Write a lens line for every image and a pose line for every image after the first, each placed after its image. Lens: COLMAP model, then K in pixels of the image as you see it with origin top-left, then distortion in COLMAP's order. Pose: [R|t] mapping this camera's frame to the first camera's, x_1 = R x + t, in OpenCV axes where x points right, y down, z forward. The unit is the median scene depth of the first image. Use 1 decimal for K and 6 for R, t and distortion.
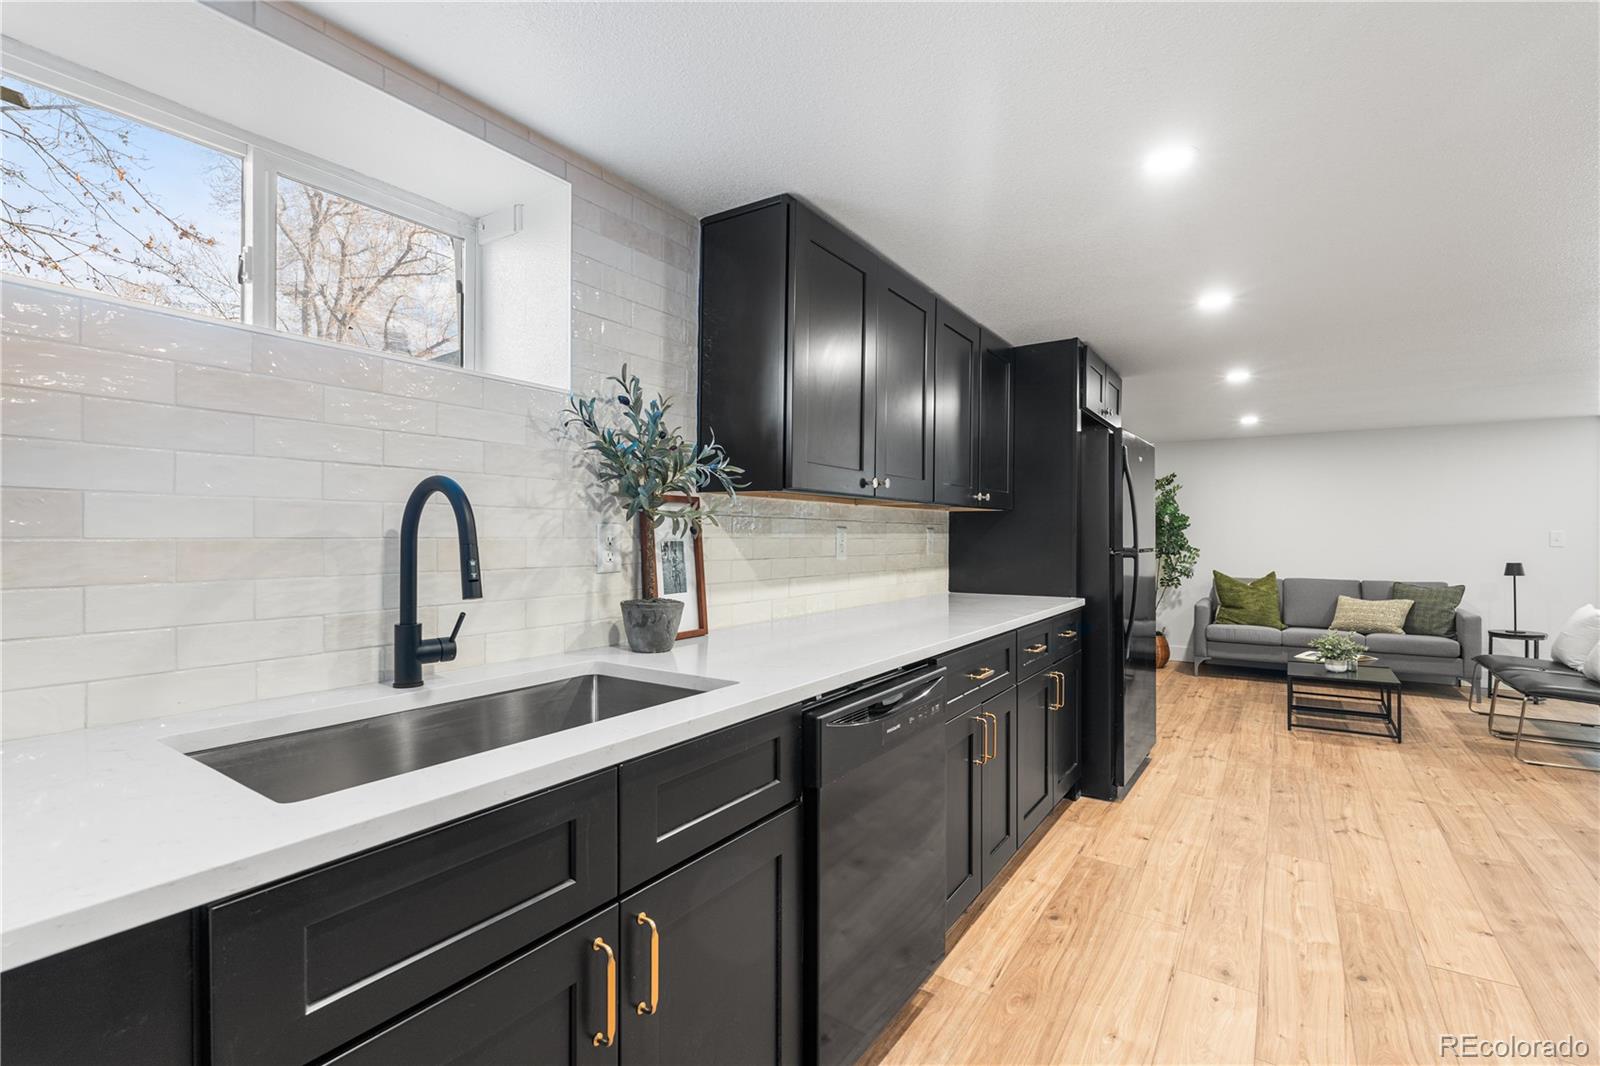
lens RADIAL K [[718.9, 0, 800.0], [0, 718.9, 533.0], [0, 0, 1]] dist [0.000576, -0.000025]
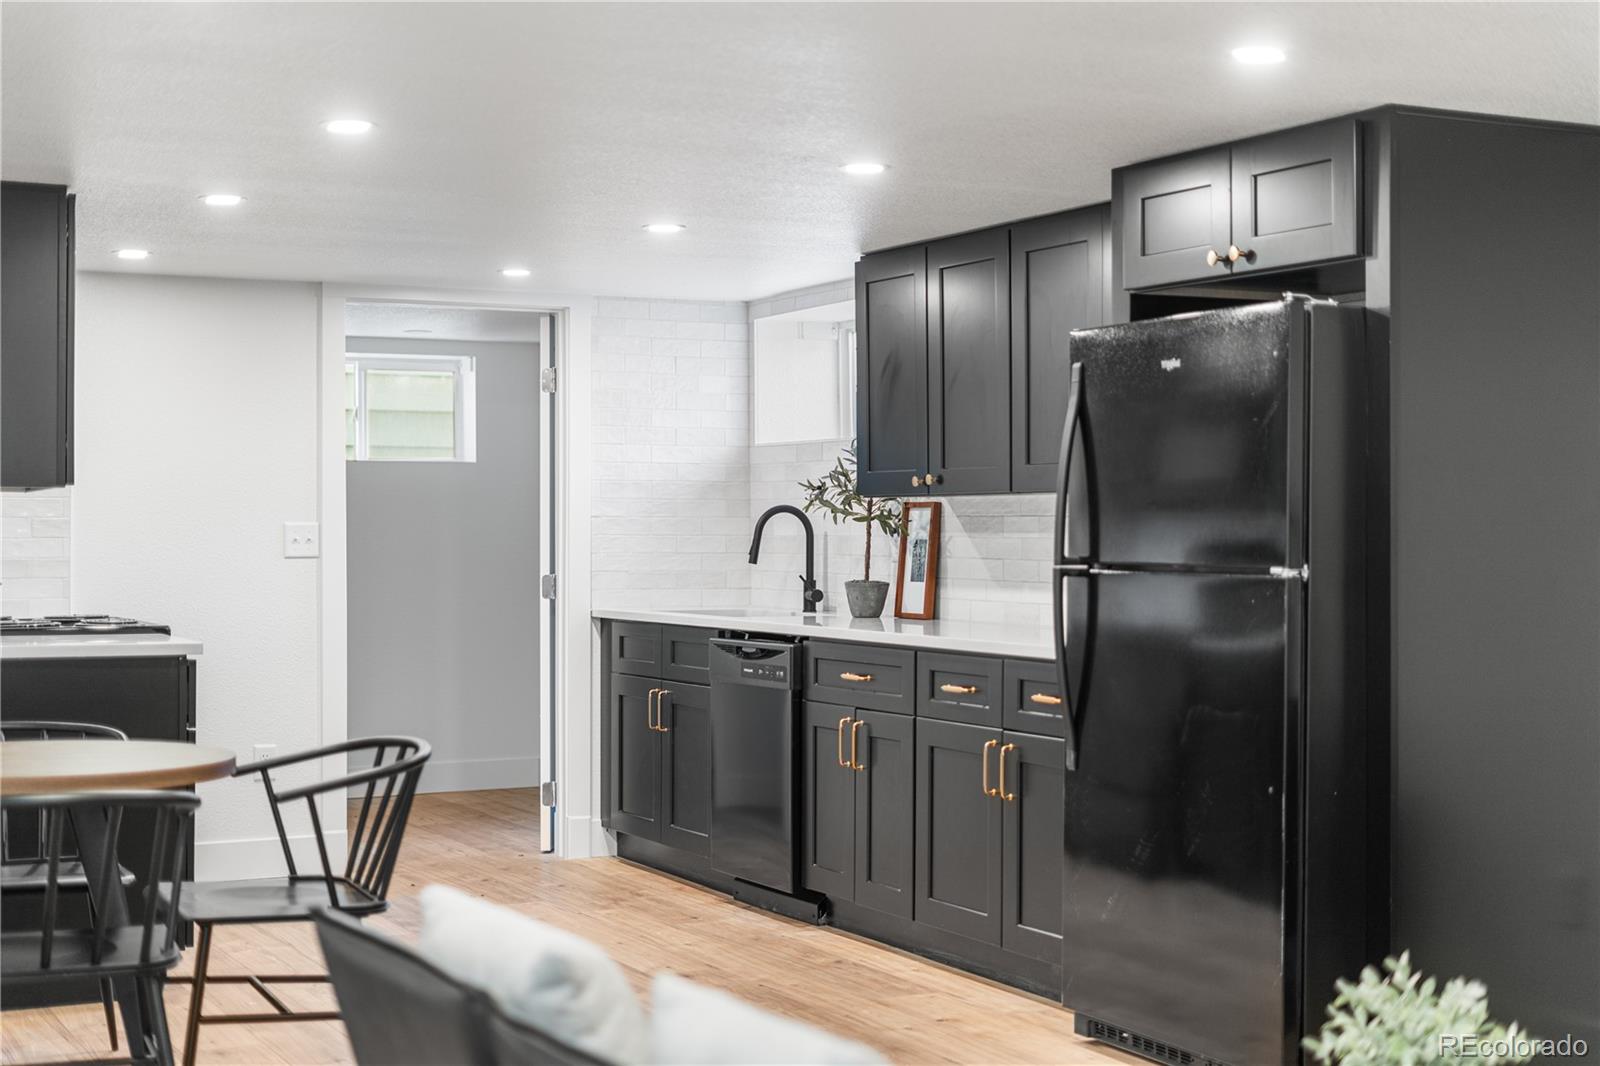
lens RADIAL K [[2343.6, 0, 800.0], [0, 2343.6, 533.0], [0, 0, 1]] dist [0.005815, 0.005052]
pose [[-0.487721, -0.003797, -0.872991, 2.830993], [-0.003240, 0.999992, -0.002540, 0.009860], [0.872993, 0.001590, -0.487729, 2.303887]]
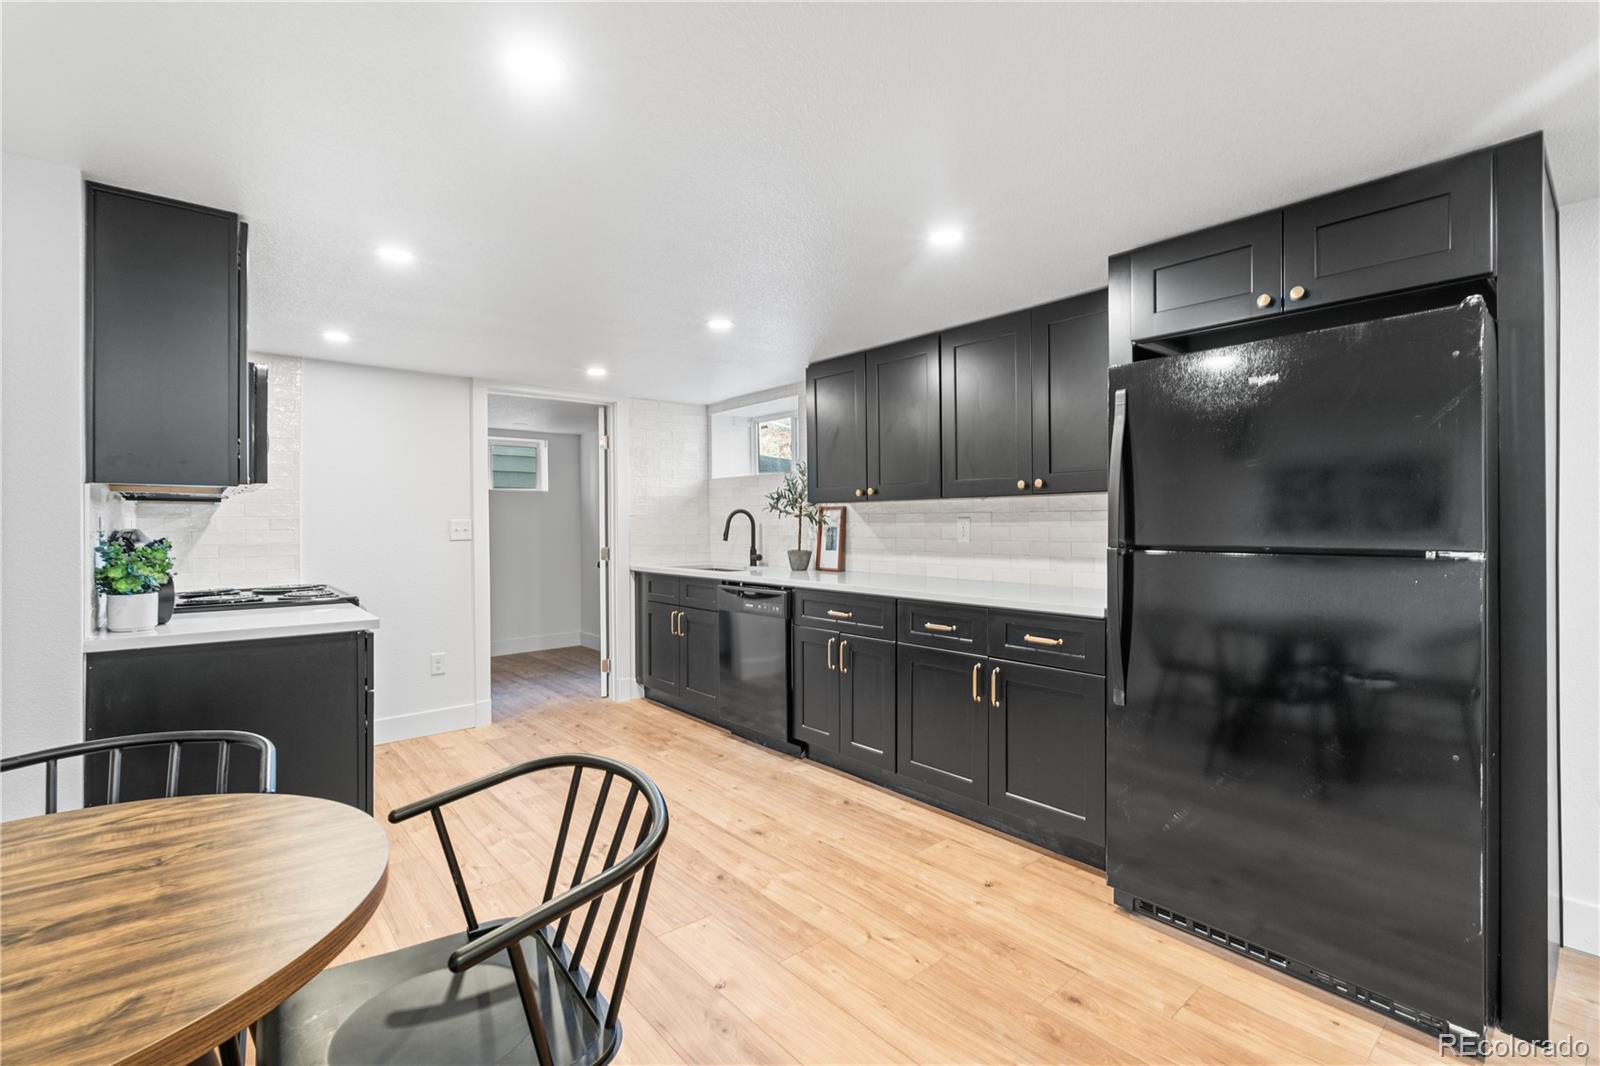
lens RADIAL K [[707.2, 0, 795.8], [0, 707.2, 529.2], [0, 0, 1]] dist [-0.013231, 0.008008]
pose [[-0.261746, 0.004977, -0.965124, 1.625220], [0.003560, 0.999985, 0.004191, 0.007160], [0.965130, -0.002339, -0.261759, 1.221516]]
